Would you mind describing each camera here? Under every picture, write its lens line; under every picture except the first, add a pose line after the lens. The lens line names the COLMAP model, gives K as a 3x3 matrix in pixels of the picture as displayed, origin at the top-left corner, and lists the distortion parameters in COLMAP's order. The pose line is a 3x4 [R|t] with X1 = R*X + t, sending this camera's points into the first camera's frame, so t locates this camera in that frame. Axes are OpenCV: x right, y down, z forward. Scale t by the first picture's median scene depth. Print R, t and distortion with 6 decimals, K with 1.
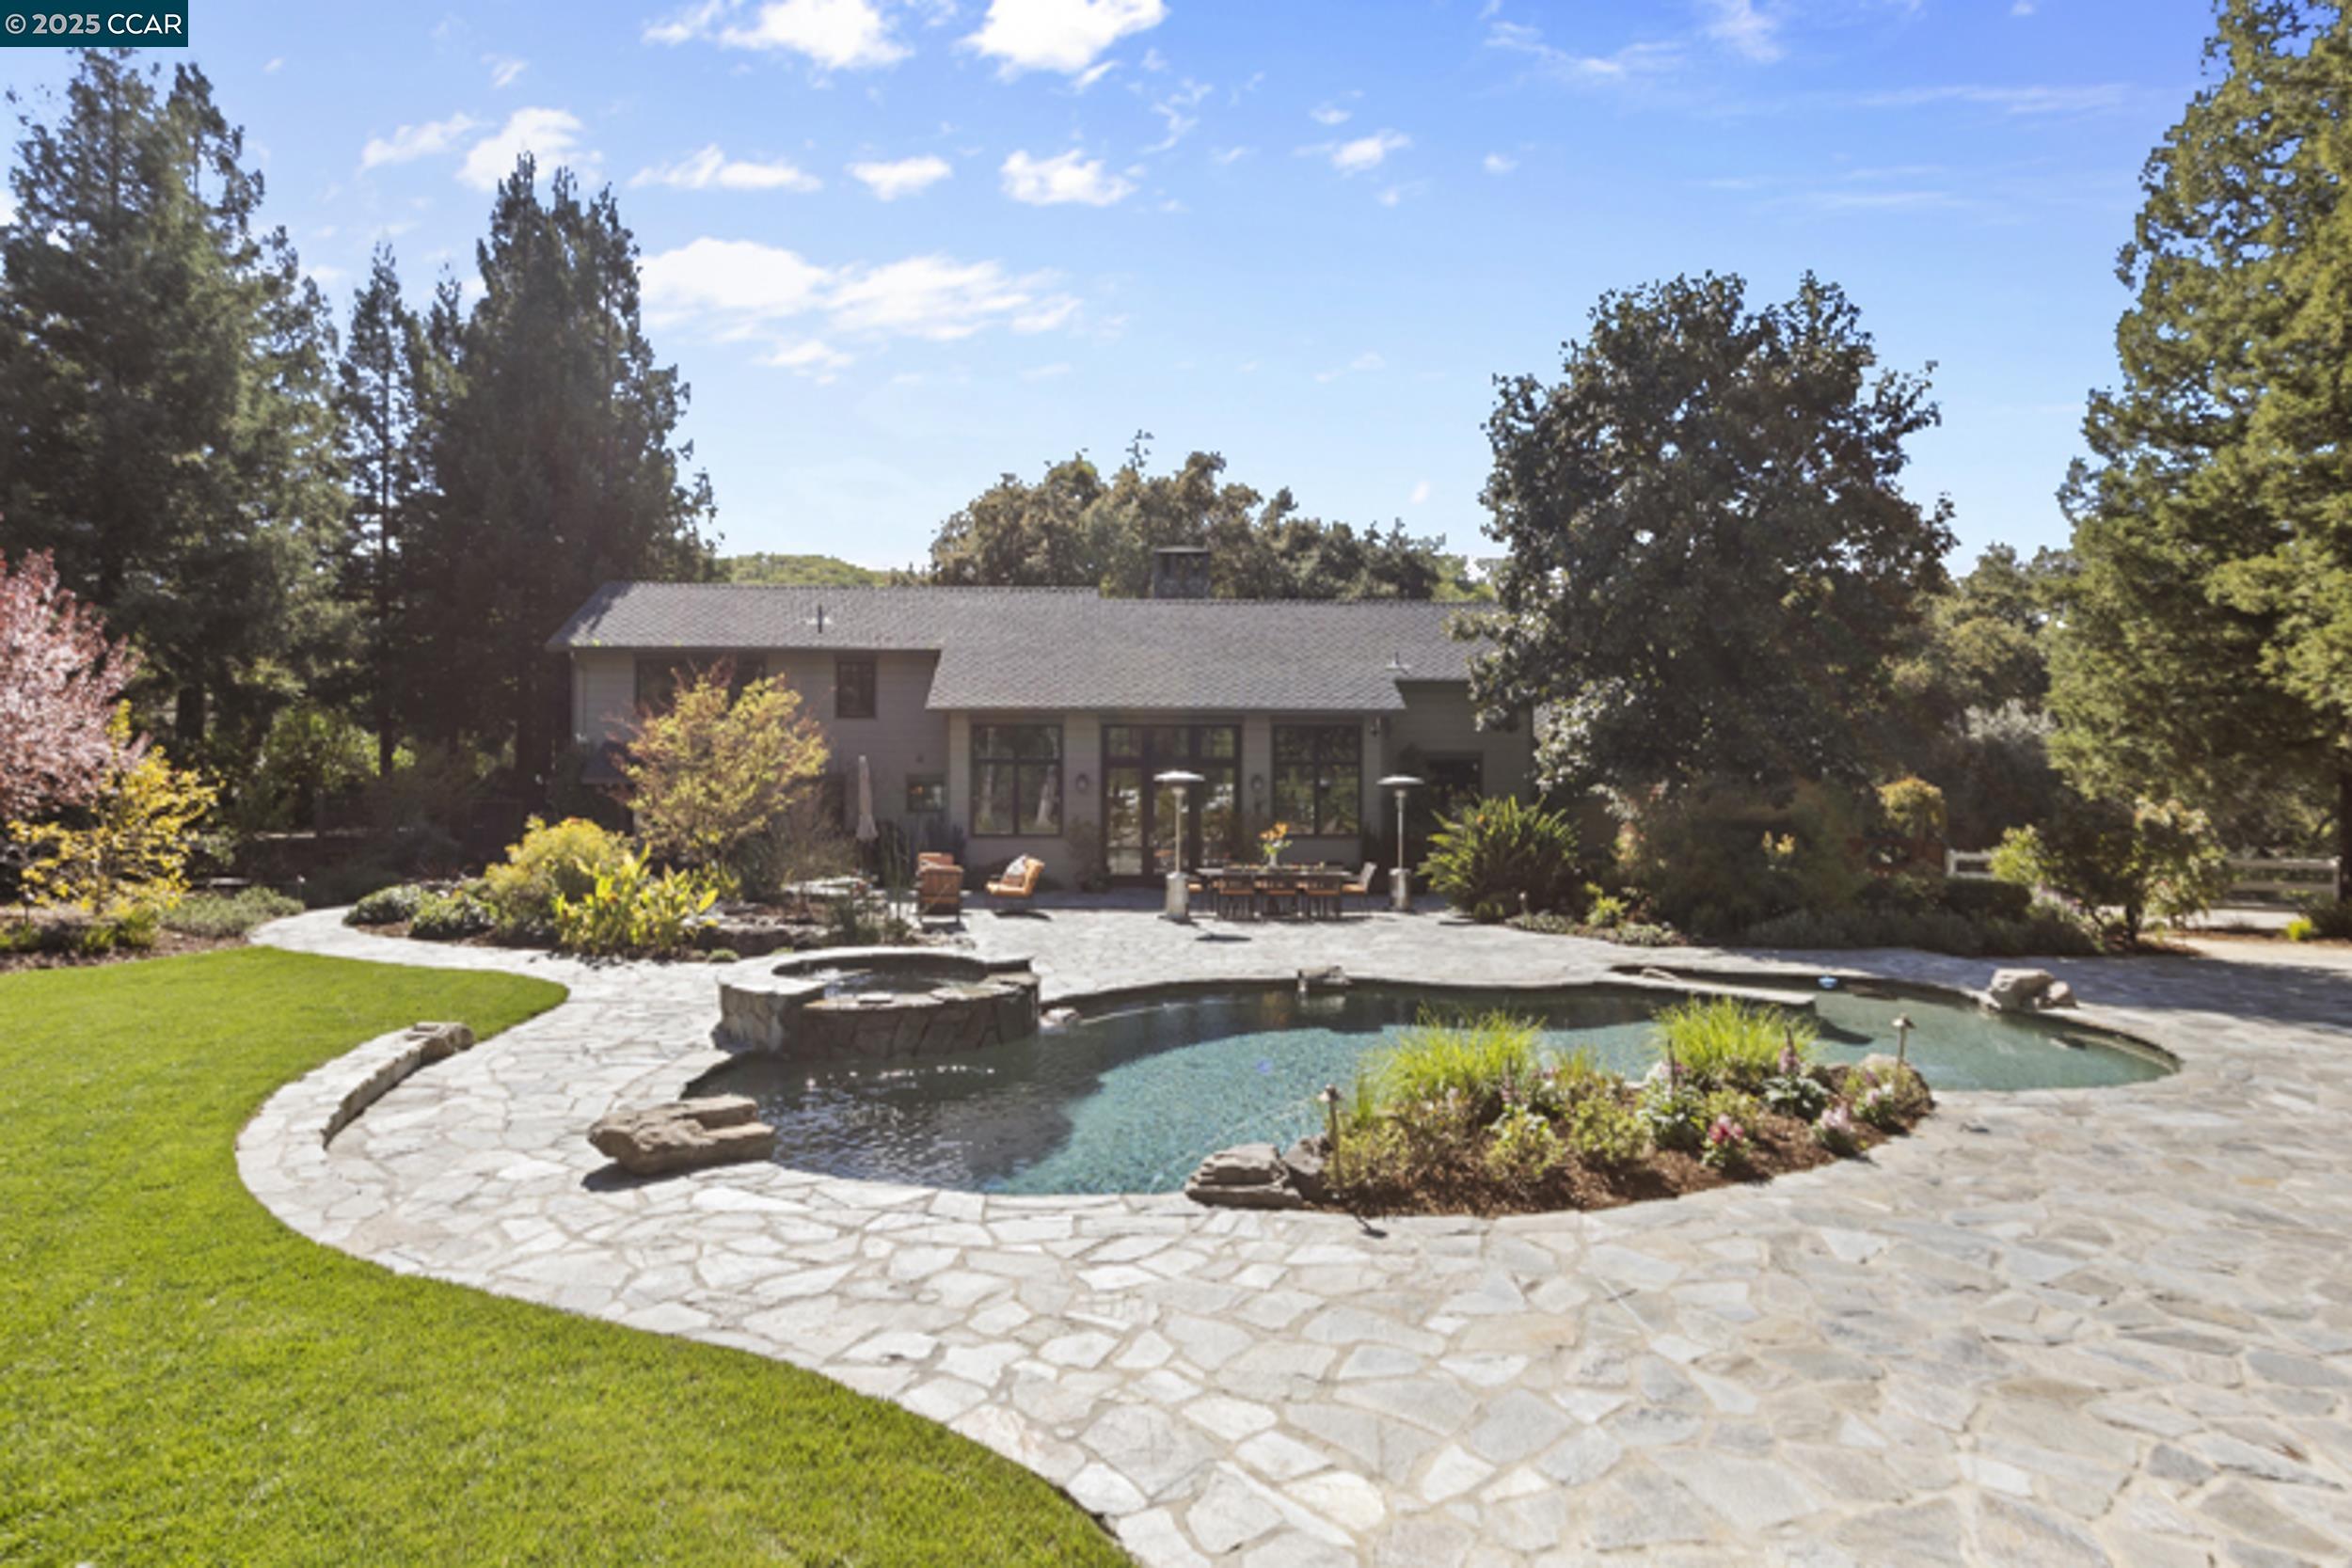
lens RADIAL K [[1313.7, 0, 1175.8], [0, 1313.7, 807.5], [0, 0, 1]] dist [0.003396, 0.000132]
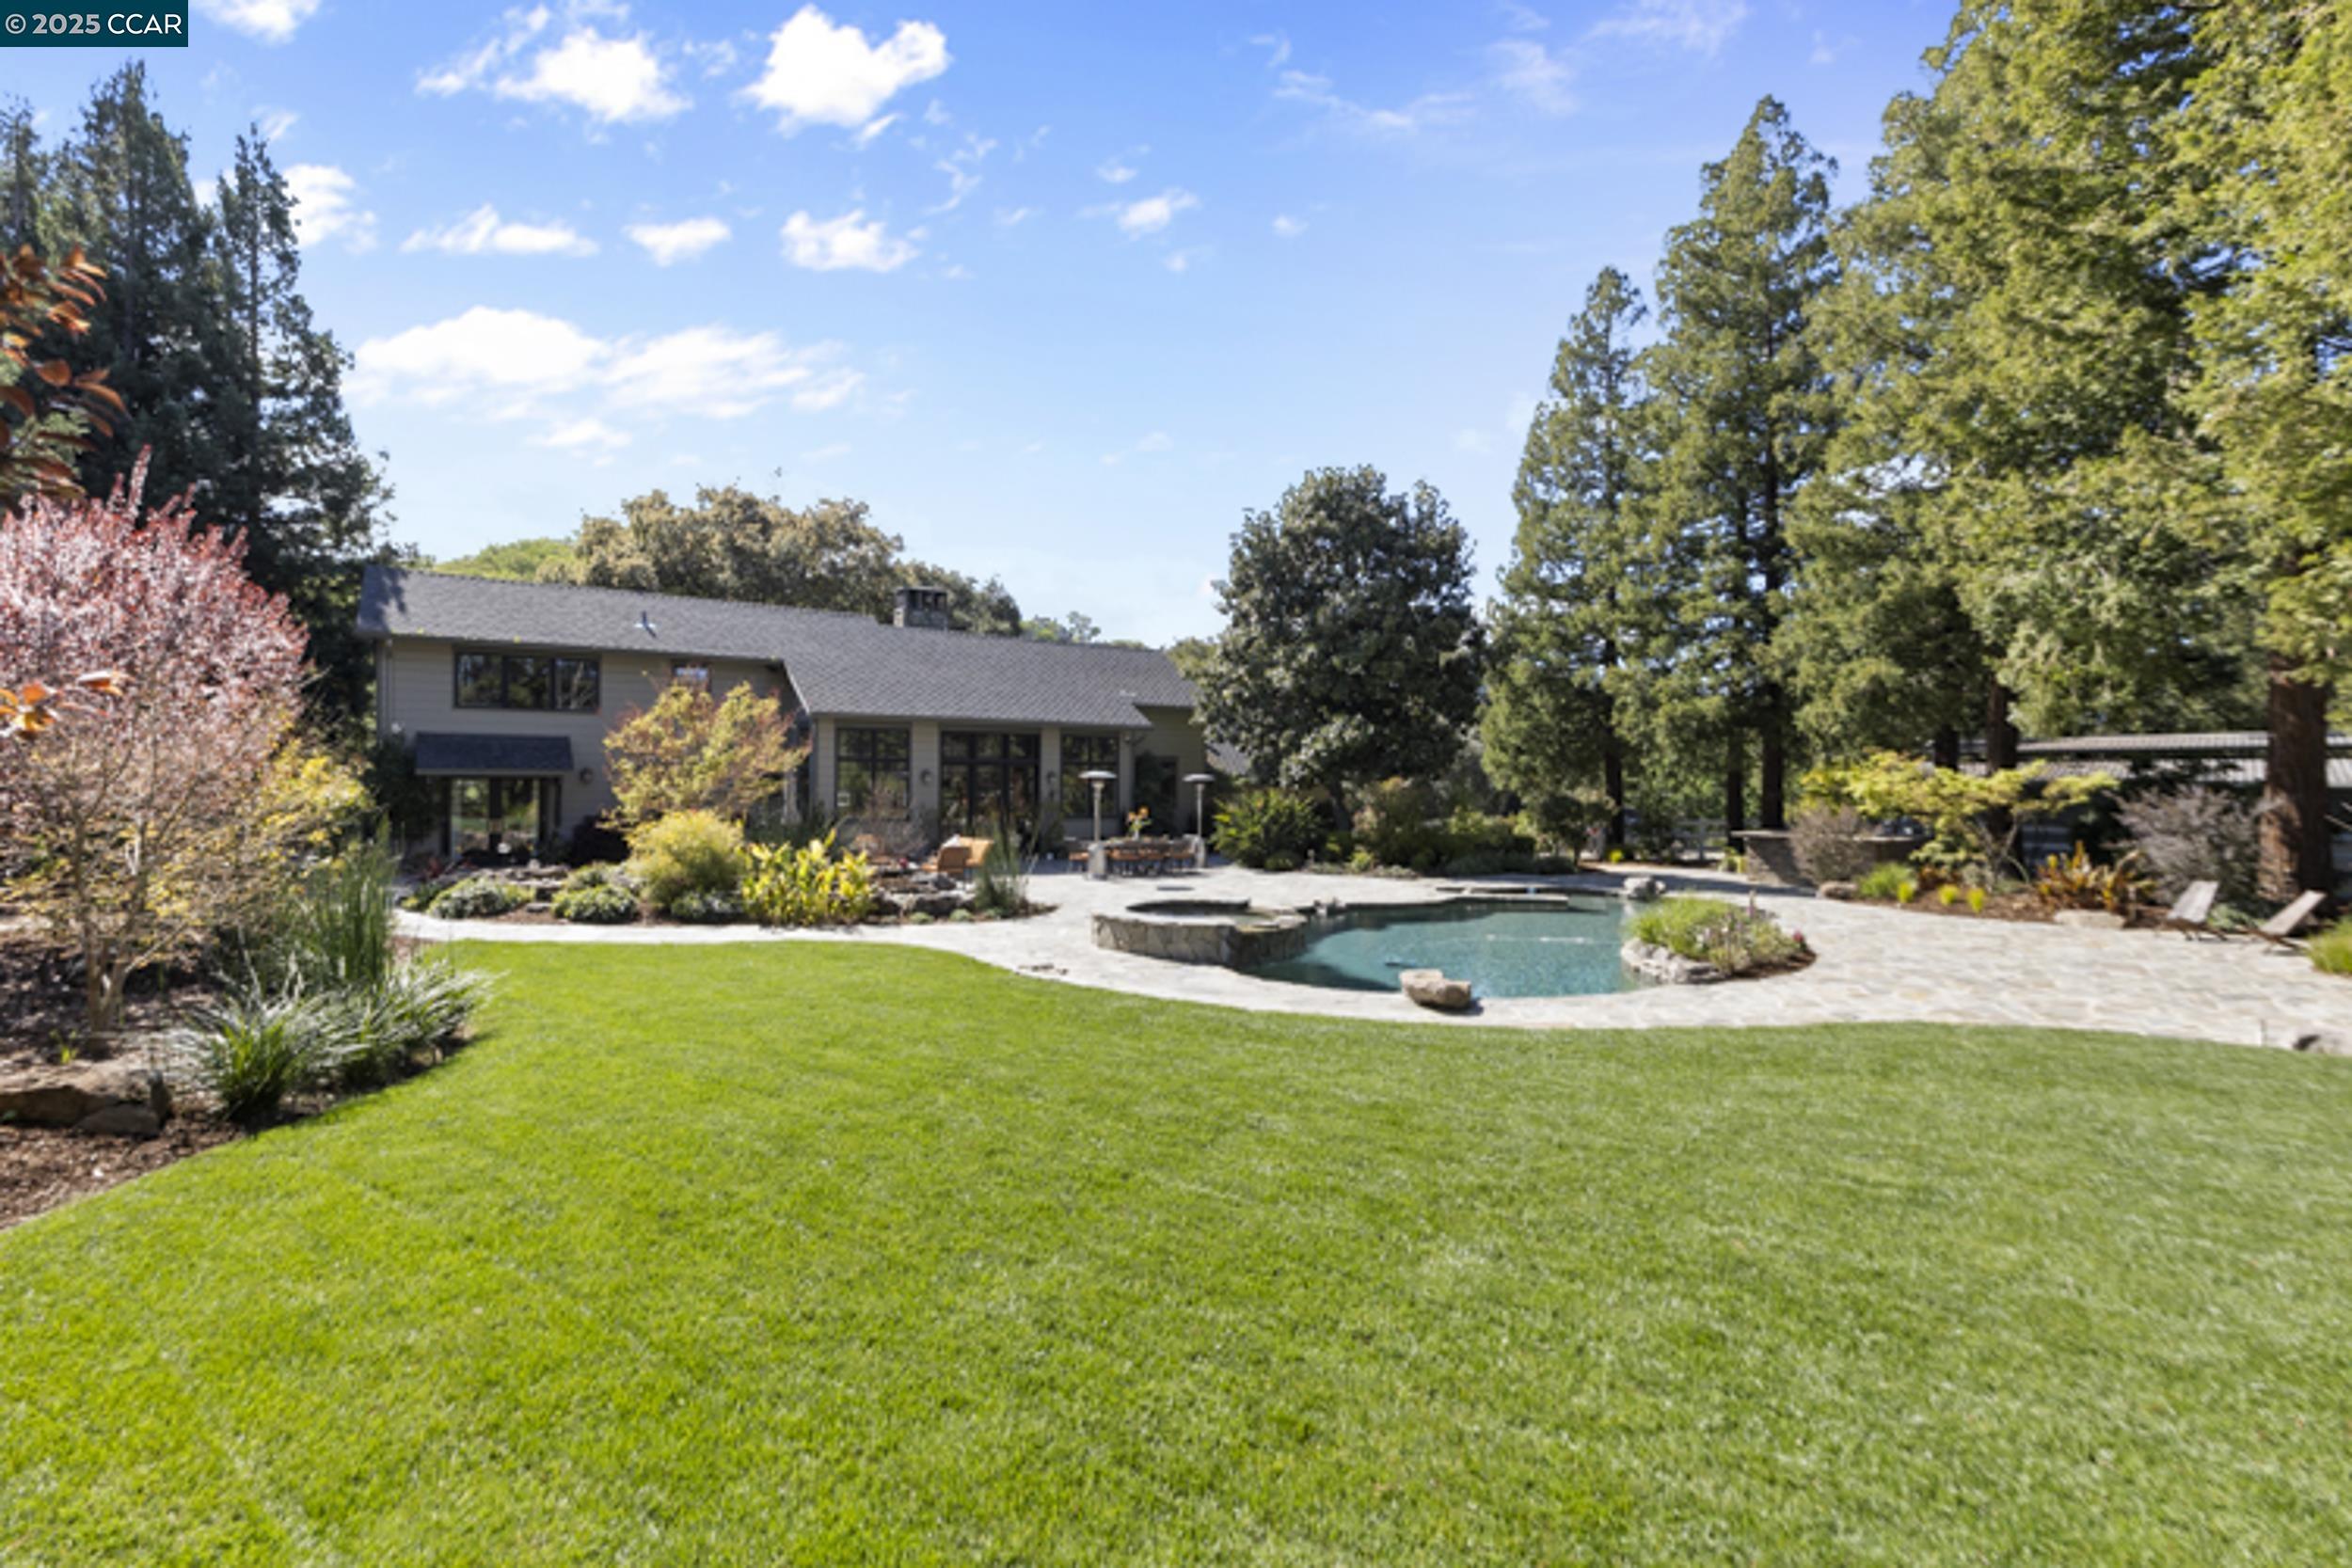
lens RADIAL K [[1091.3, 0, 1200.9], [0, 1091.3, 789.1], [0, 0, 1]] dist [0.005412, 0.000624]
pose [[0.837460, -0.000087, 0.546499, -0.489955], [0.002032, 0.999994, -0.002953, -0.004155], [-0.546495, 0.003584, 0.837455, -0.011710]]
